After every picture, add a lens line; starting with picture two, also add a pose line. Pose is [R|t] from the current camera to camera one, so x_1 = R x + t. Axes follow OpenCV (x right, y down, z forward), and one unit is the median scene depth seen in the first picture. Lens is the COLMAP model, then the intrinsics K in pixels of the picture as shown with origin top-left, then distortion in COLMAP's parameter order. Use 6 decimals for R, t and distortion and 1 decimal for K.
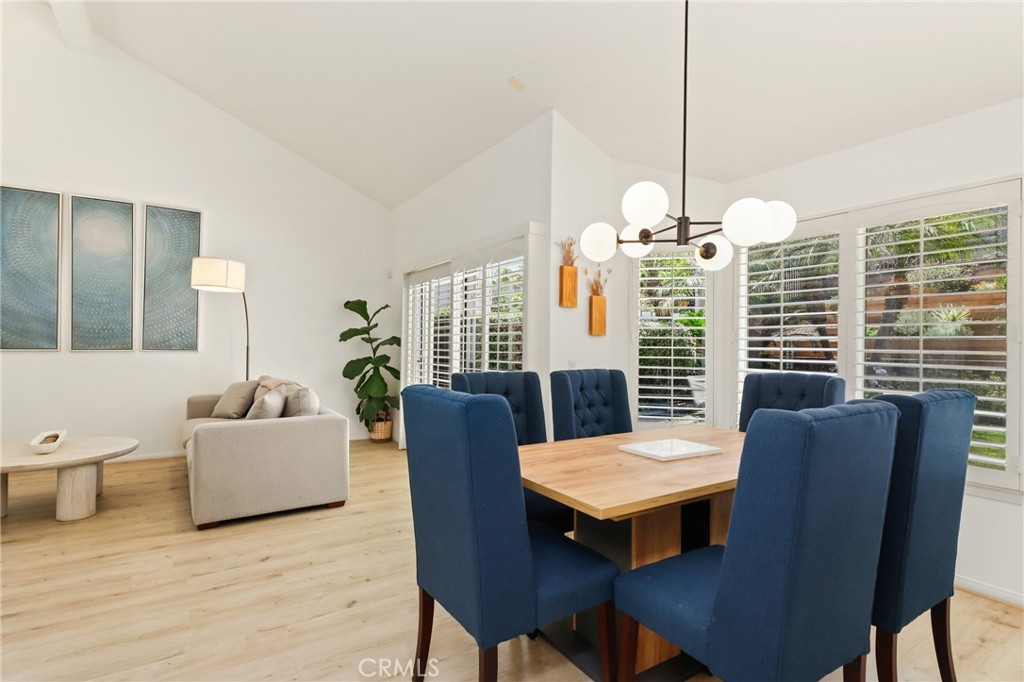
lens RADIAL K [[503.3, 0, 510.5], [0, 503.3, 347.0], [0, 0, 1]] dist [0.000366, 0.000341]
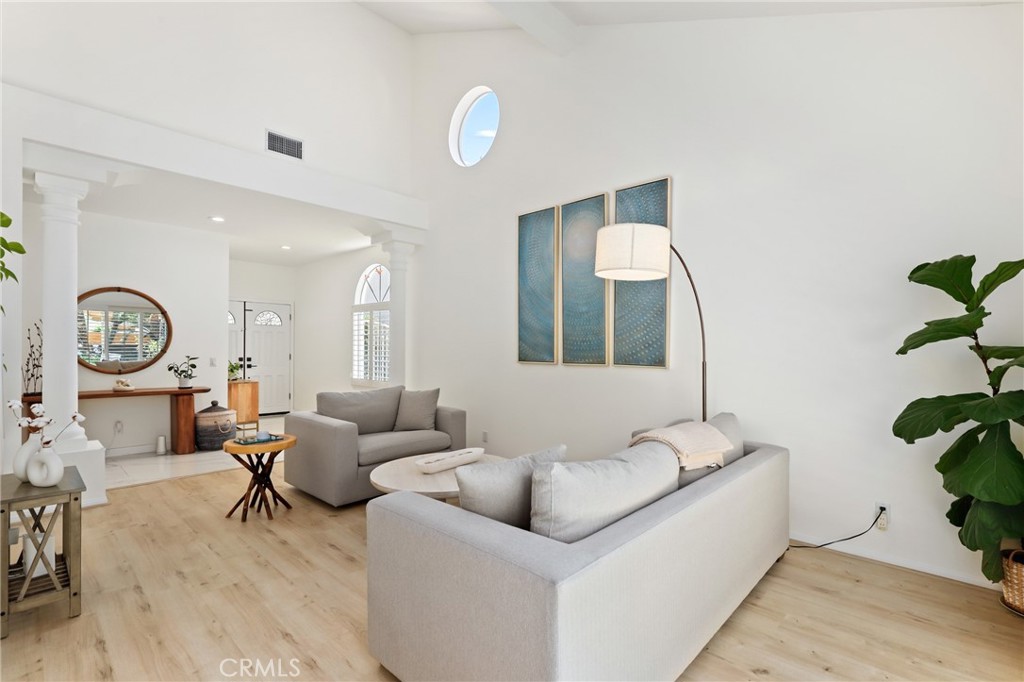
lens RADIAL K [[468.5, 0, 520.6], [0, 468.5, 345.5], [0, 0, 1]] dist [-0.003368, -0.000294]
pose [[0.250099, -0.017273, -0.968066, -0.014905], [-0.009186, 0.999754, -0.020211, -0.008624], [0.968177, 0.013948, 0.249878, 0.653023]]
